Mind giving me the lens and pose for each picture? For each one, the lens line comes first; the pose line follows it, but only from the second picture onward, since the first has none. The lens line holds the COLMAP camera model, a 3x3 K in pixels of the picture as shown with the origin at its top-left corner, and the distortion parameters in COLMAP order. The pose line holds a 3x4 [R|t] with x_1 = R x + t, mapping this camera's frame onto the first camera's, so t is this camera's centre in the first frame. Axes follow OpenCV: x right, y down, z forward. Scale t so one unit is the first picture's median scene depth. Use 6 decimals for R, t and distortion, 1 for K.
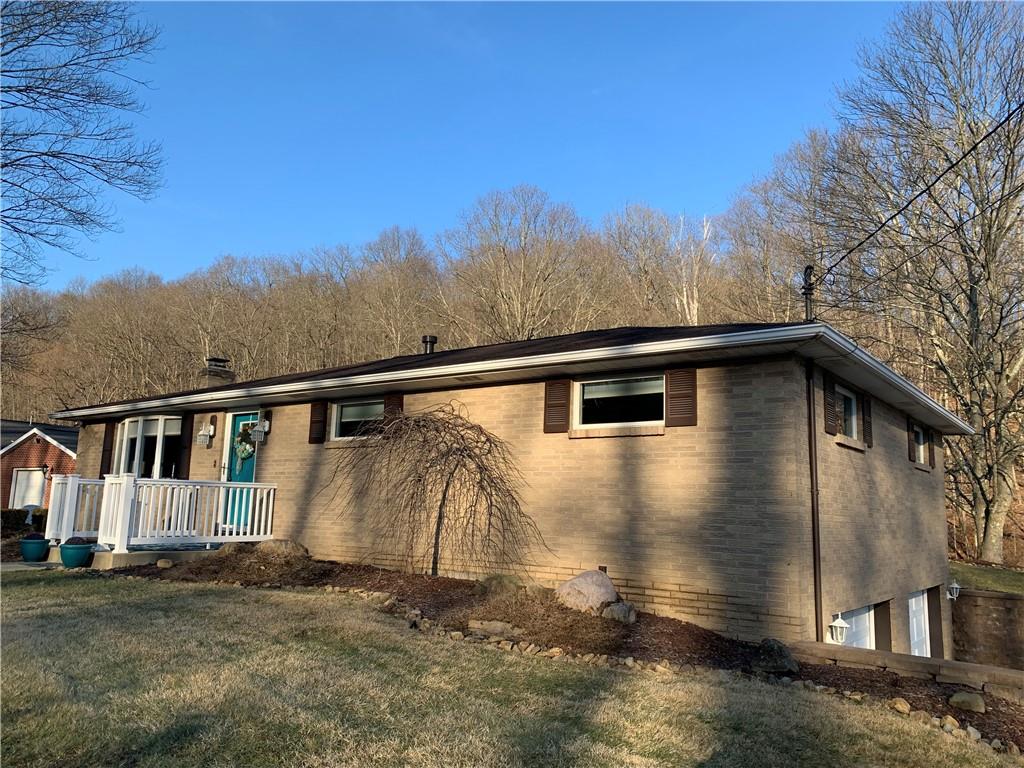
lens RADIAL K [[786.7, 0, 512.7], [0, 786.7, 371.4], [0, 0, 1]] dist [0.066264, -0.076482]
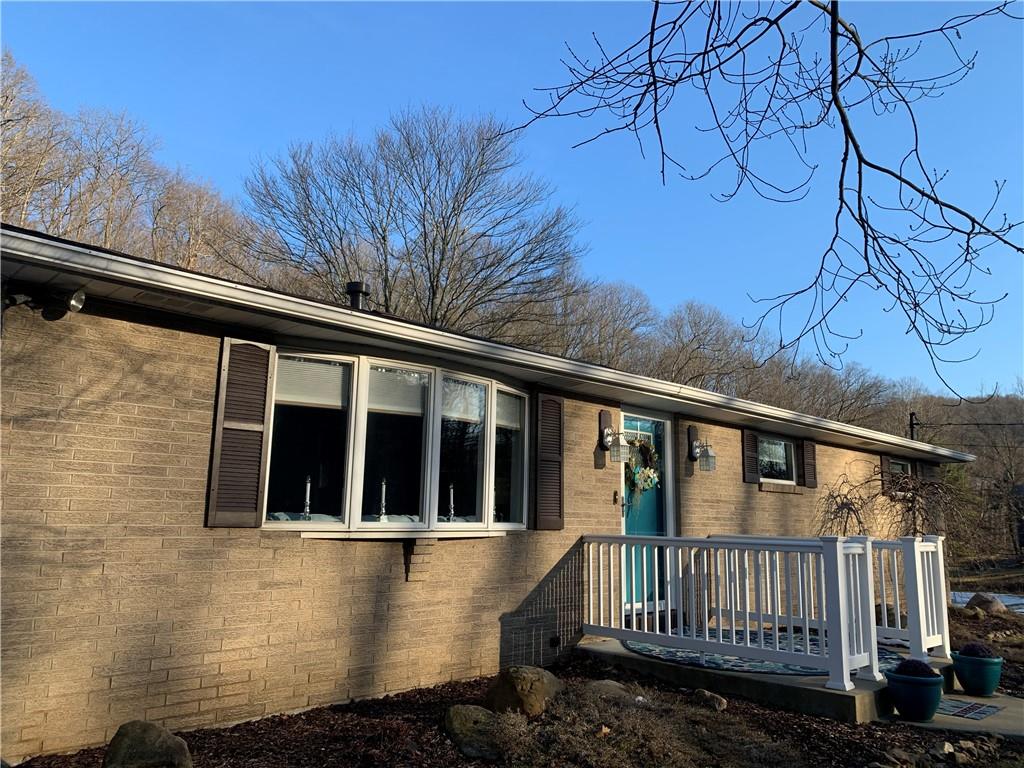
lens RADIAL K [[786.7, 0, 512.7], [0, 786.7, 371.4], [0, 0, 1]] dist [0.066264, -0.076482]
pose [[0.116494, 0.160892, 0.980073, -0.960914], [-0.180131, 0.973849, -0.138459, 0.120695], [-0.976720, -0.160412, 0.142429, 1.012967]]
